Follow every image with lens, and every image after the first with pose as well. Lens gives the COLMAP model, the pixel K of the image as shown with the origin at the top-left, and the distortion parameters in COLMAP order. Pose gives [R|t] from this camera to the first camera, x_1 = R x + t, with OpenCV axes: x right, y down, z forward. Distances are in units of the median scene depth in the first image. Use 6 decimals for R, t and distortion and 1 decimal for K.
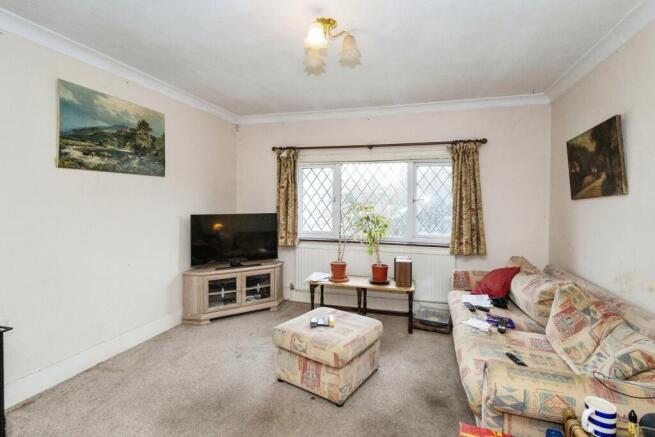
lens RADIAL K [[311.2, 0, 336.0], [0, 311.2, 205.2], [0, 0, 1]] dist [0.007777, 0.000852]
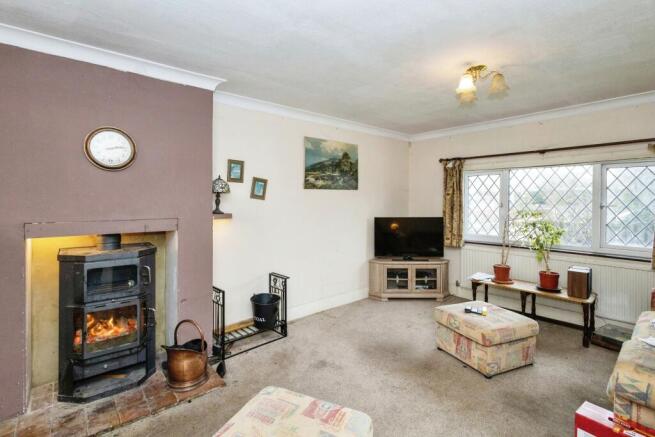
lens RADIAL K [[311.2, 0, 333.1], [0, 311.2, 204.0], [0, 0, 1]] dist [0.007777, 0.000852]
pose [[0.848142, 0.001060, -0.529767, 0.091557], [-0.002993, 0.999992, -0.002790, -0.022928], [0.529760, 0.003952, 0.848138, -0.230525]]
